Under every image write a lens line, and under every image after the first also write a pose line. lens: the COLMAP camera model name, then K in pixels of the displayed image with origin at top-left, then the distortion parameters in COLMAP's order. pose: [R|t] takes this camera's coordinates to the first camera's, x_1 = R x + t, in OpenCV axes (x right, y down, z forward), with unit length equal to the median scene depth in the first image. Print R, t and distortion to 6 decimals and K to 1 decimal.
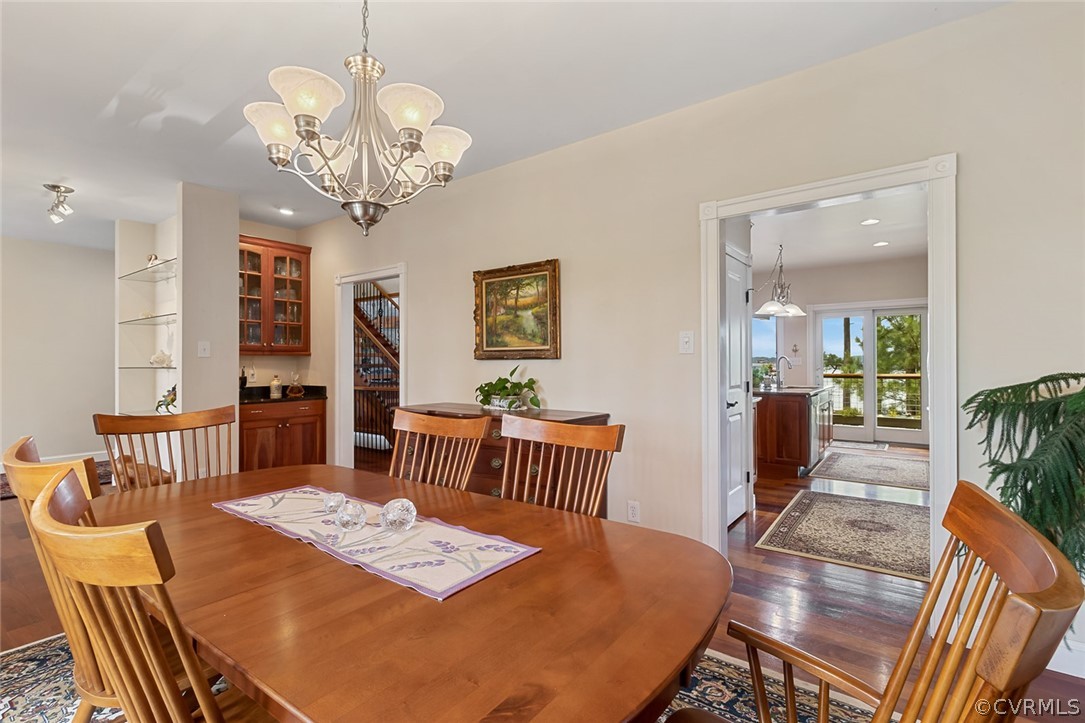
lens RADIAL K [[501.4, 0, 539.4], [0, 501.4, 360.4], [0, 0, 1]] dist [0.004260, 0.000084]
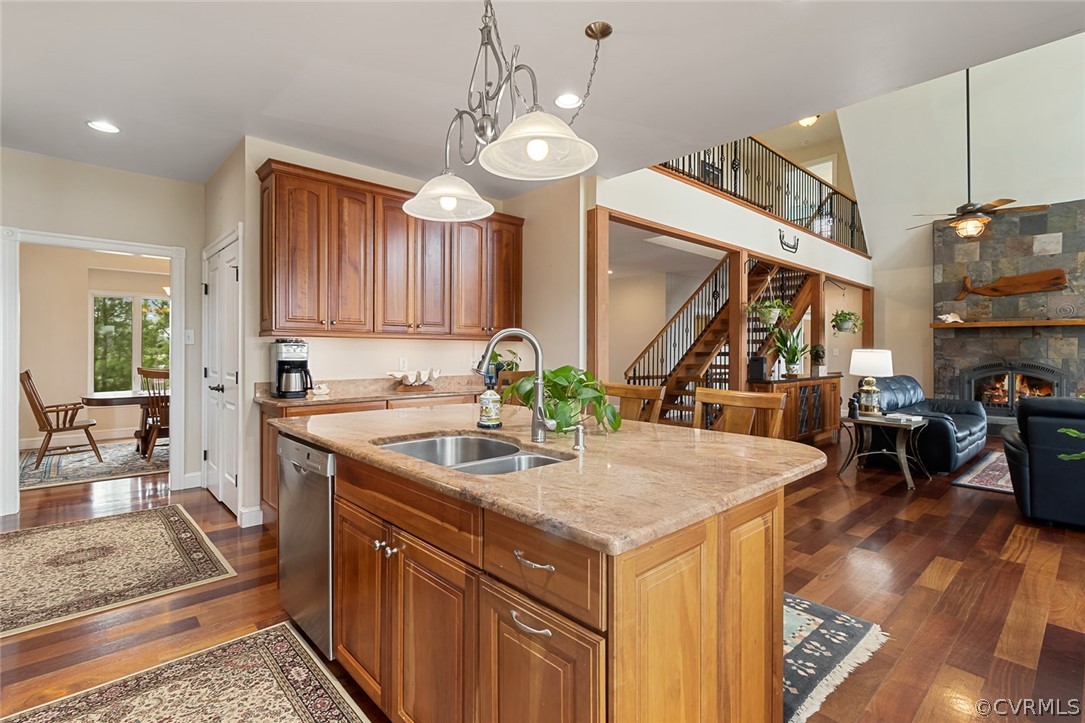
lens RADIAL K [[501.4, 0, 557.7], [0, 501.4, 353.3], [0, 0, 1]] dist [0.004260, 0.000084]
pose [[-0.150963, 0.008330, -0.988504, 0.795816], [0.002661, 0.999964, 0.008020, -0.000665], [0.988536, -0.001419, -0.150980, 1.116012]]
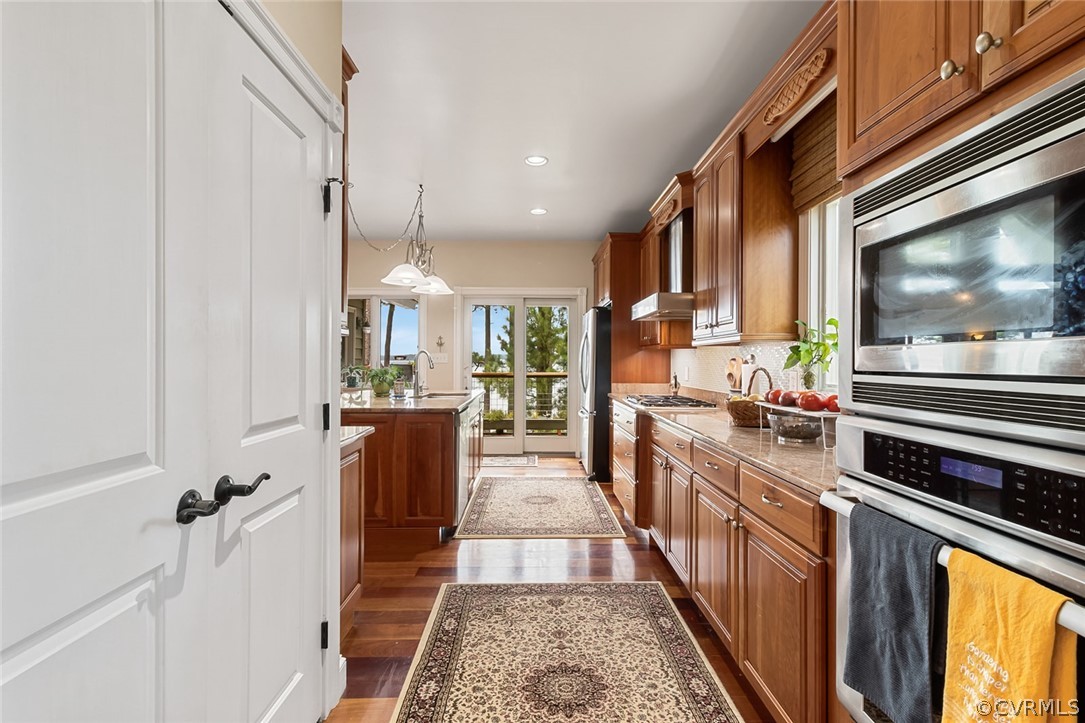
lens RADIAL K [[501.4, 0, 543.9], [0, 501.4, 361.0], [0, 0, 1]] dist [0.004260, 0.000084]
pose [[0.785103, 0.005206, 0.619343, 0.197796], [-0.009666, 0.999946, 0.003848, 0.002603], [-0.619290, -0.009007, 0.785111, 0.372213]]
